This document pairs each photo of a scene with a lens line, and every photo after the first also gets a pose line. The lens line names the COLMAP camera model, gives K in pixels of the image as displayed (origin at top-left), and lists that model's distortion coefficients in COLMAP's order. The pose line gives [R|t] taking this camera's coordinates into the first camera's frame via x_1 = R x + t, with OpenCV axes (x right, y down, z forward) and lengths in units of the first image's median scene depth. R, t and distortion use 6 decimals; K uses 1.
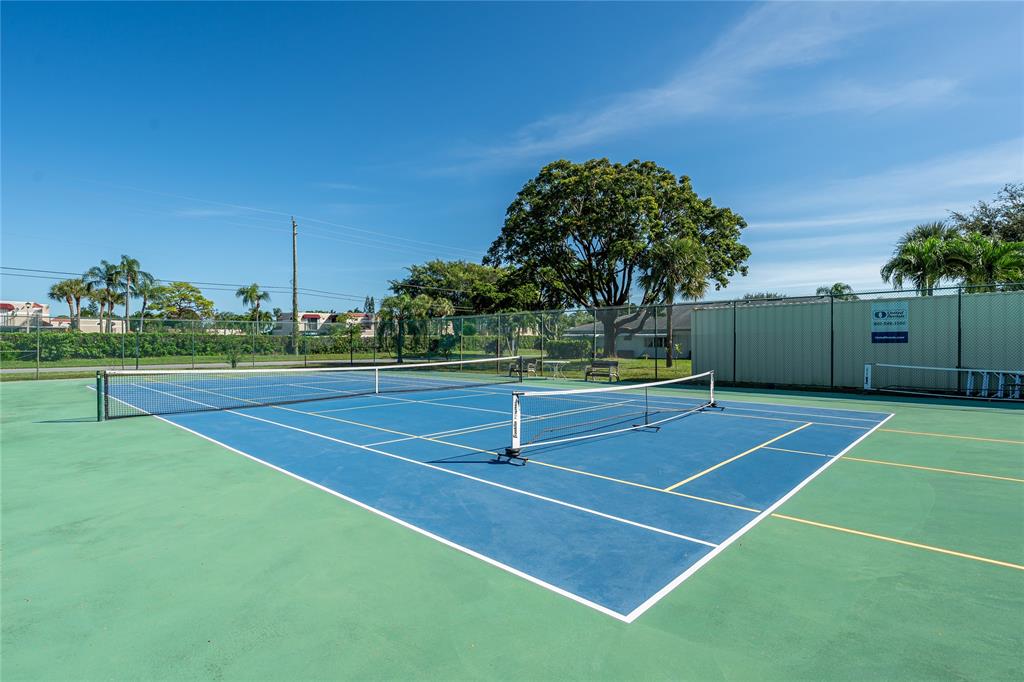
lens RADIAL K [[501.8, 0, 511.8], [0, 501.8, 339.9], [0, 0, 1]] dist [-0.000442, 0.000147]
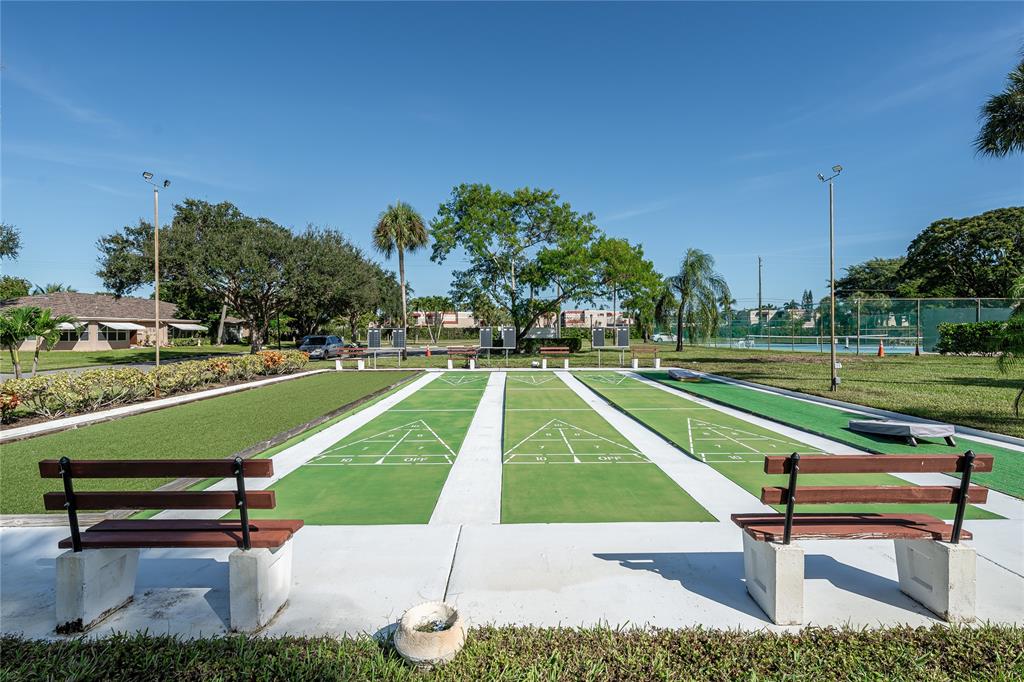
lens RADIAL K [[501.8, 0, 512.6], [0, 501.8, 333.5], [0, 0, 1]] dist [-0.000442, 0.000147]
pose [[0.693147, 0.001617, -0.720795, 0.123411], [0.001292, 0.999993, 0.003485, 0.004529], [0.720796, -0.003347, 0.693140, -0.464439]]
